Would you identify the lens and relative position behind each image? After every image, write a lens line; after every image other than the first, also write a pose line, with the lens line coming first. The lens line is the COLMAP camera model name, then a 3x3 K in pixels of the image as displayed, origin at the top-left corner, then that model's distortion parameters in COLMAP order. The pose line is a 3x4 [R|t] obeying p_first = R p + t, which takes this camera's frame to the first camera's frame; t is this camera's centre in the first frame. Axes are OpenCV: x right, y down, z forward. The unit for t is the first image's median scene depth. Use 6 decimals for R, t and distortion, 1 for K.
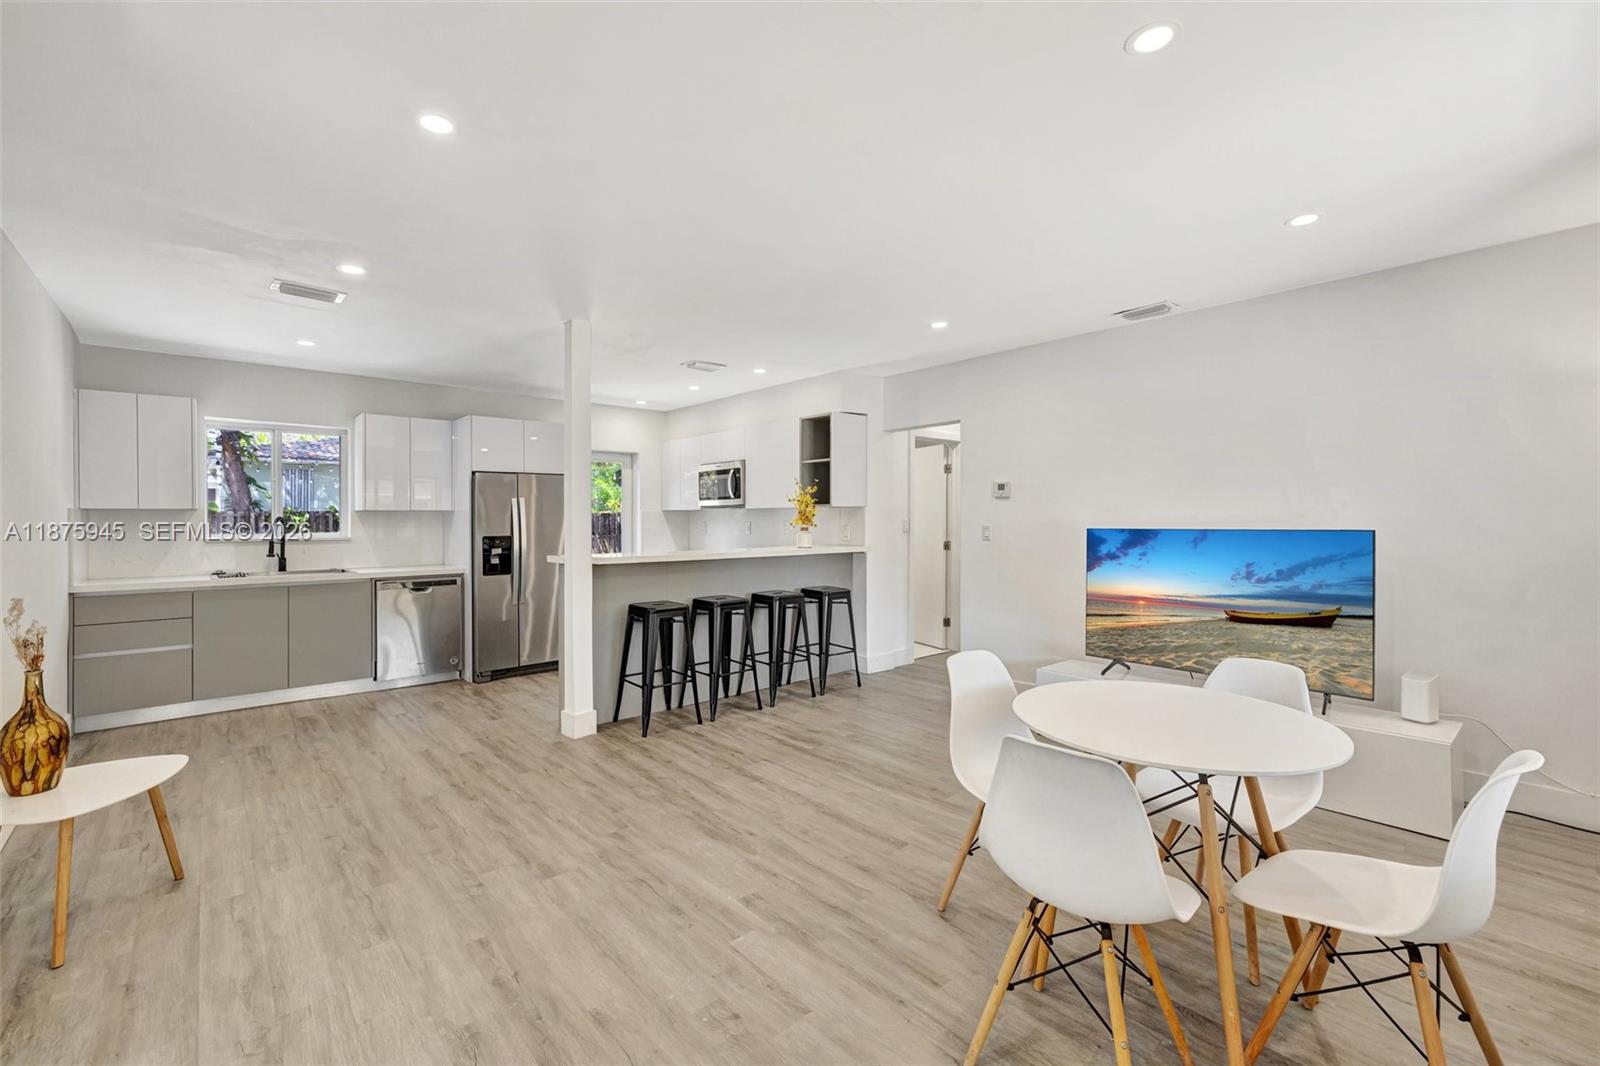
lens RADIAL K [[676.3, 0, 803.4], [0, 676.3, 525.5], [0, 0, 1]] dist [0.006265, -0.001744]
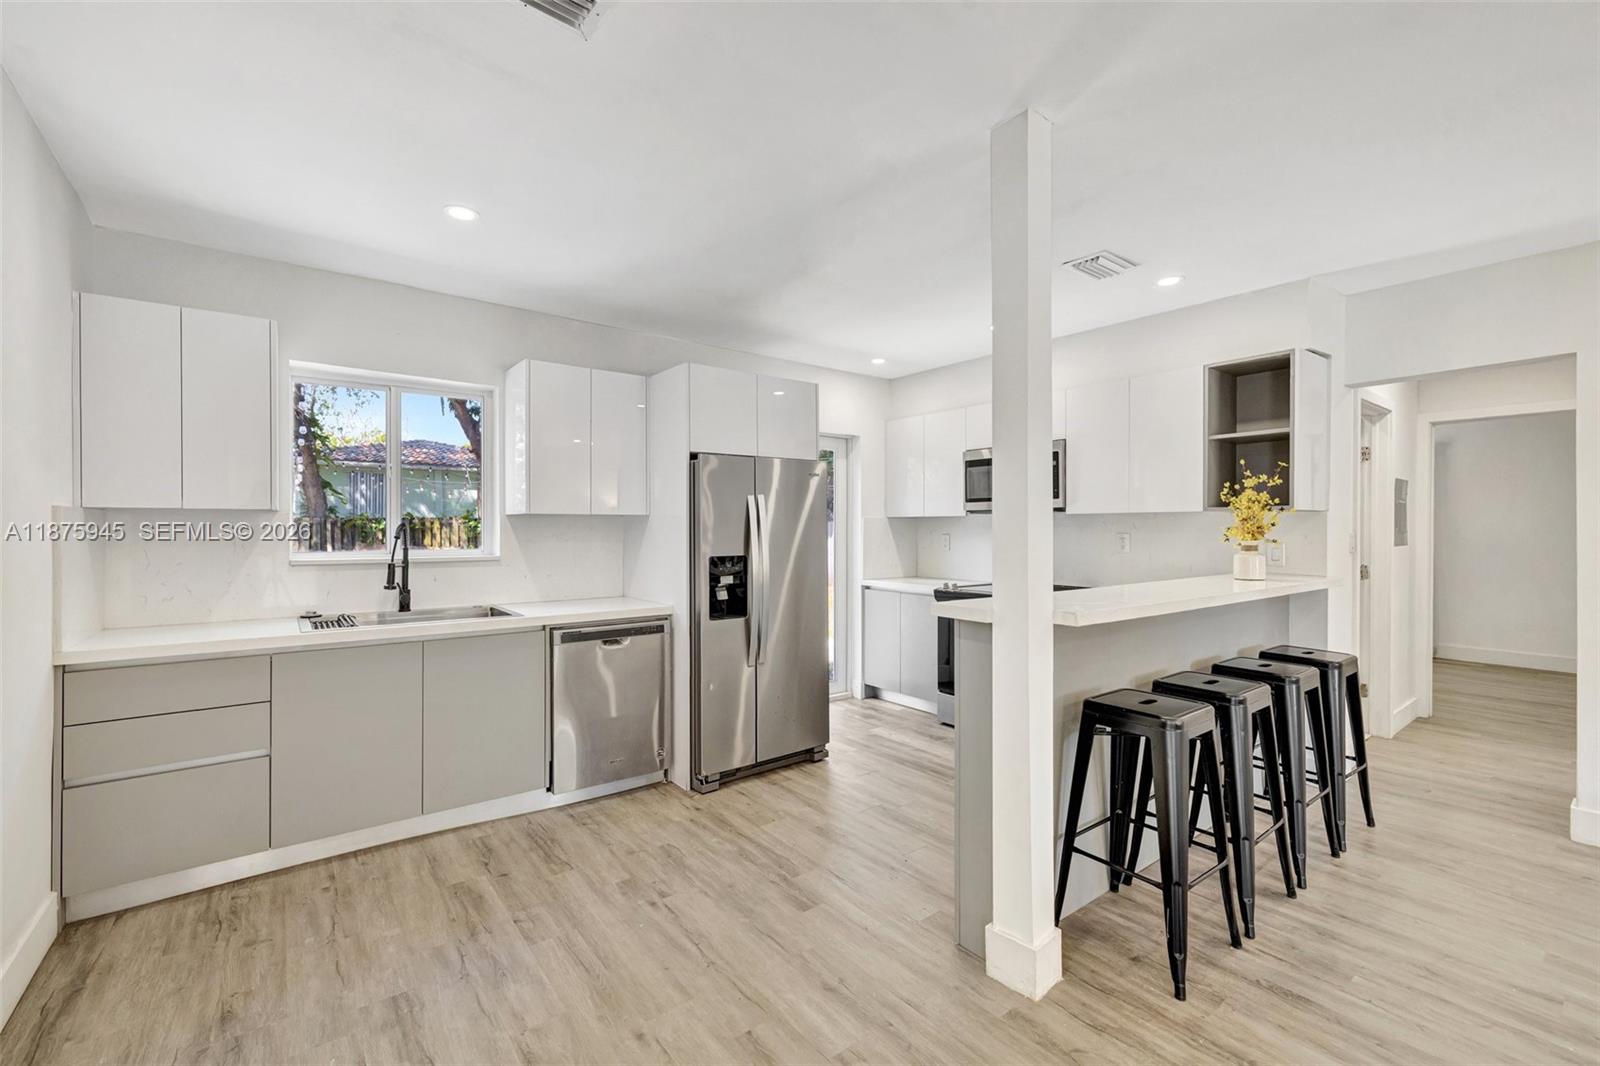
lens RADIAL K [[676.3, 0, 797.2], [0, 676.3, 531.3], [0, 0, 1]] dist [0.006265, -0.001744]
pose [[0.997657, 0.003748, -0.068314, -0.476739], [-0.004046, 0.999983, -0.004217, -0.006910], [0.068297, 0.004483, 0.997655, 0.523745]]
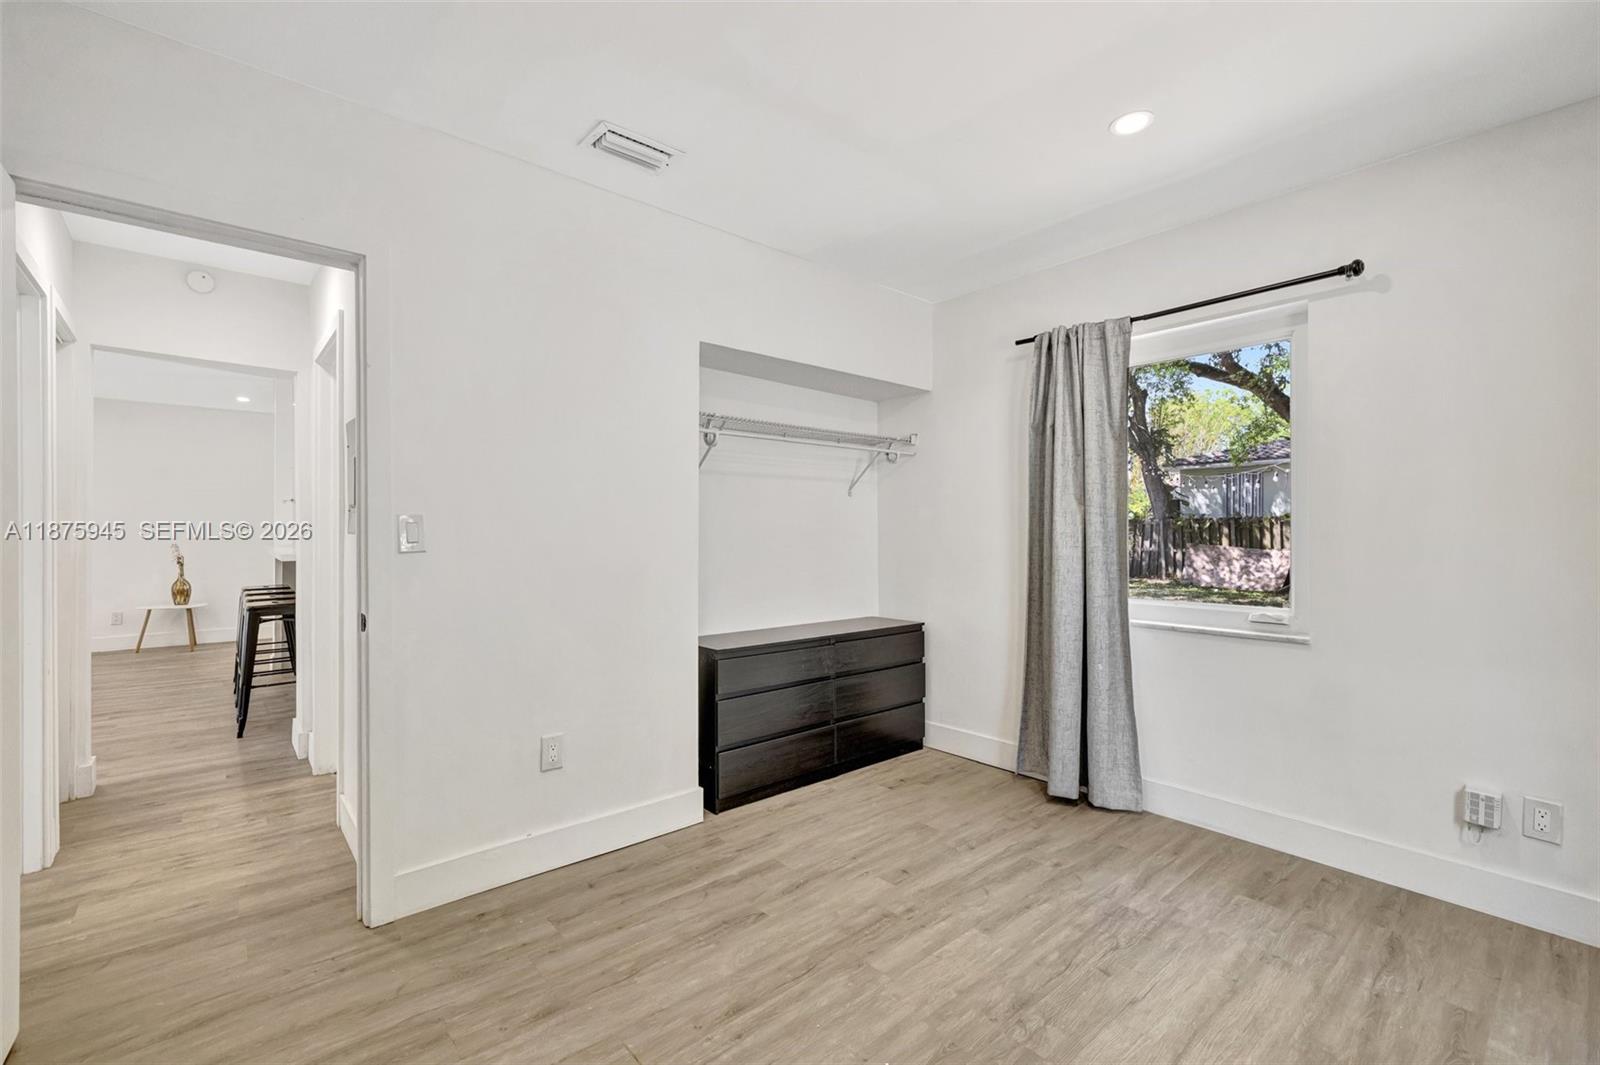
lens RADIAL K [[676.3, 0, 788.0], [0, 676.3, 529.0], [0, 0, 1]] dist [0.006265, -0.001744]
pose [[-0.027200, -0.004543, -0.999620, 1.115786], [-0.006711, 0.999968, -0.004362, 0.012686], [0.999607, 0.006590, -0.027230, 2.186112]]
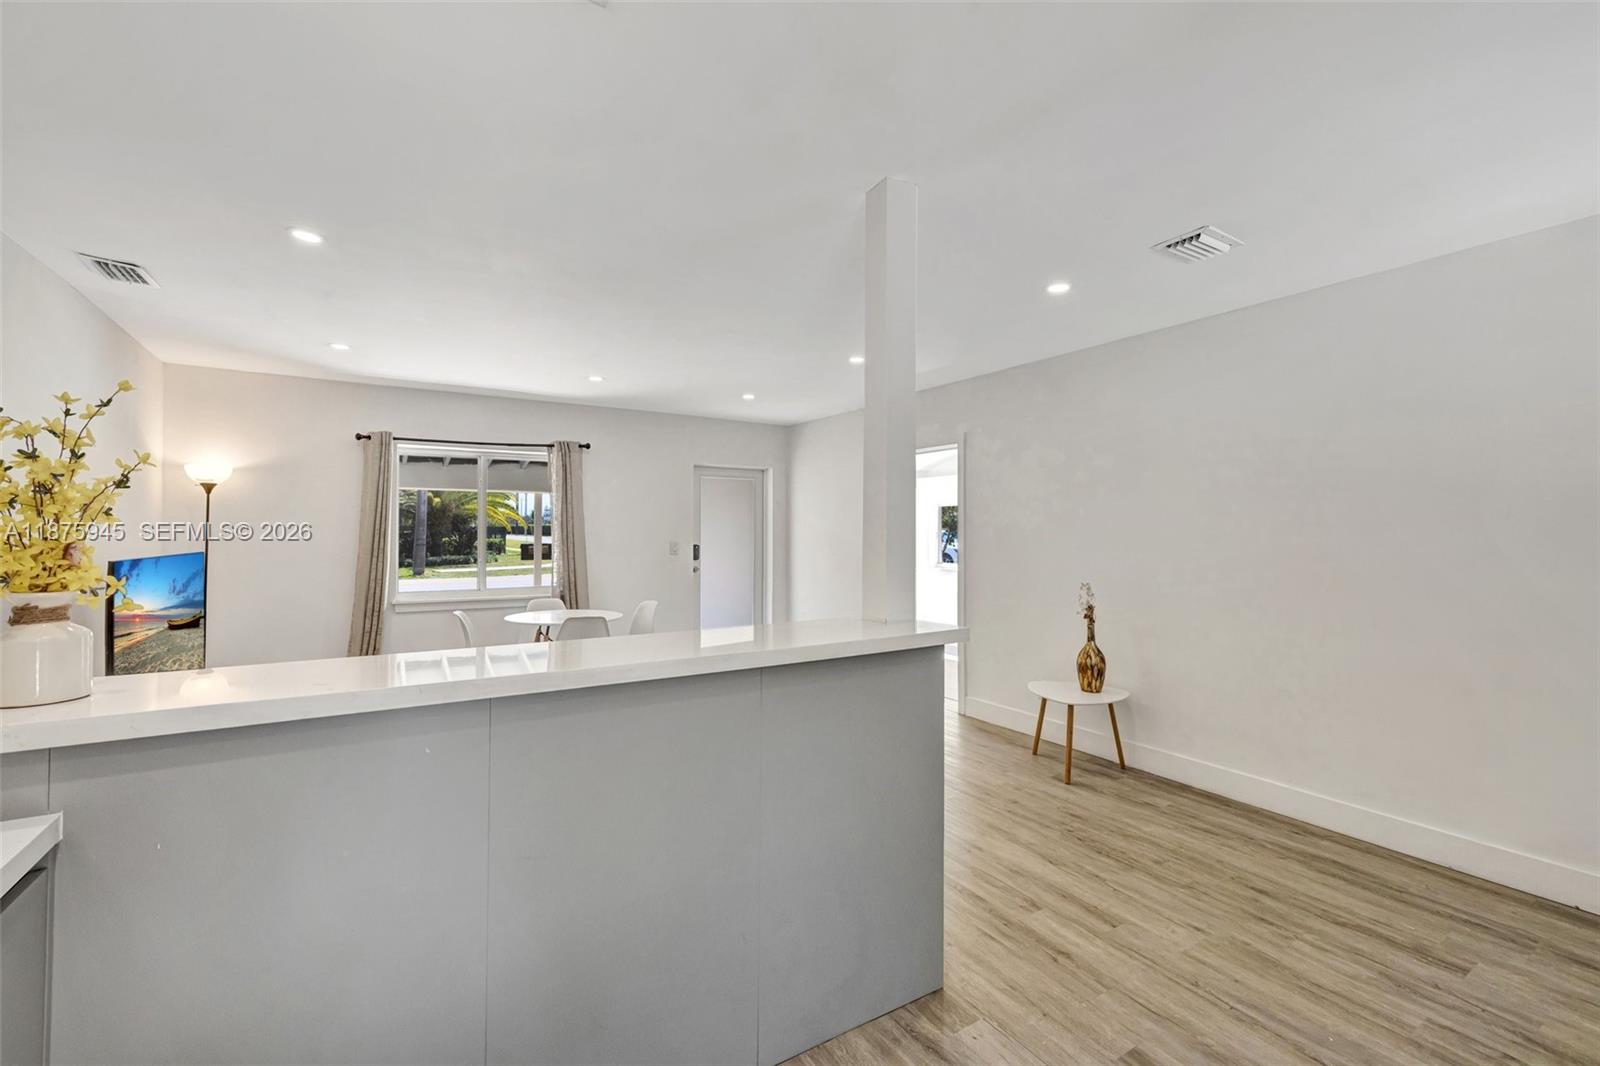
lens RADIAL K [[676.3, 0, 803.4], [0, 676.3, 524.4], [0, 0, 1]] dist [0.006265, -0.001744]
pose [[-0.986742, 0.001743, 0.162286, -0.366506], [0.001238, 0.999994, -0.003216, -0.027827], [-0.162290, -0.002972, -0.986739, 1.597187]]
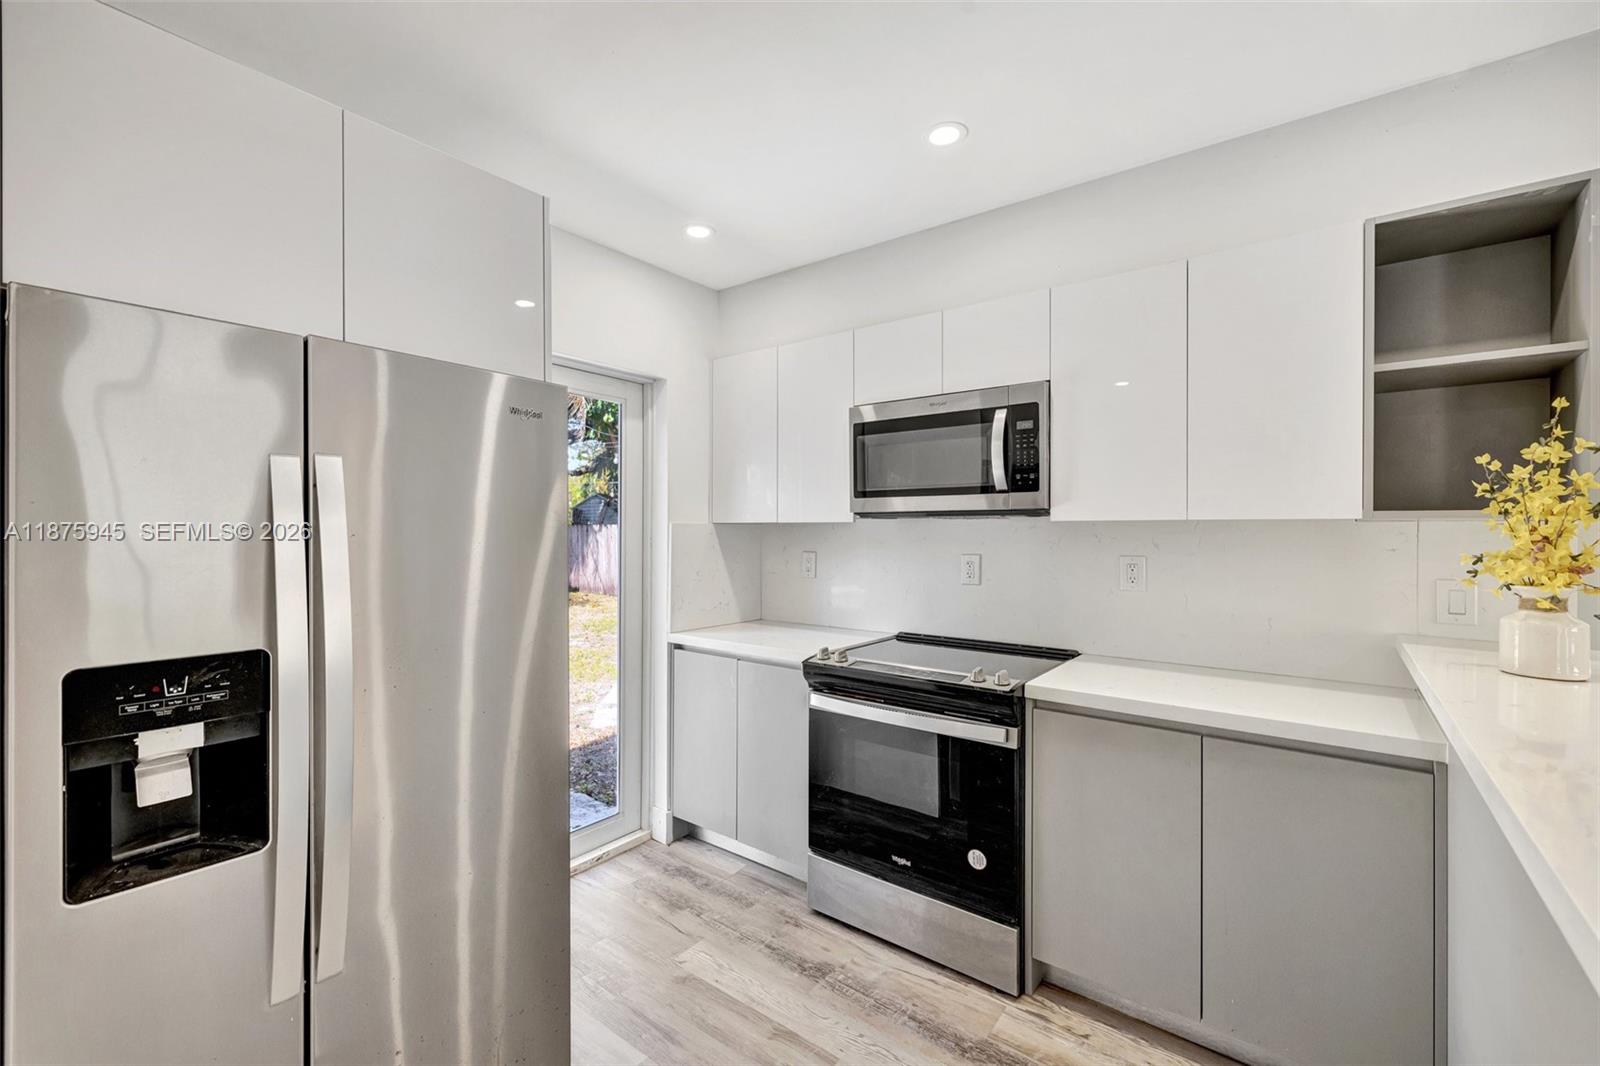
lens RADIAL K [[676.3, 0, 792.9], [0, 676.3, 534.7], [0, 0, 1]] dist [0.006265, -0.001744]
pose [[0.982508, 0.007014, 0.186090, -0.445488], [-0.006596, 0.999974, -0.002863, -0.025637], [-0.186105, 0.001586, 0.982529, 1.088048]]
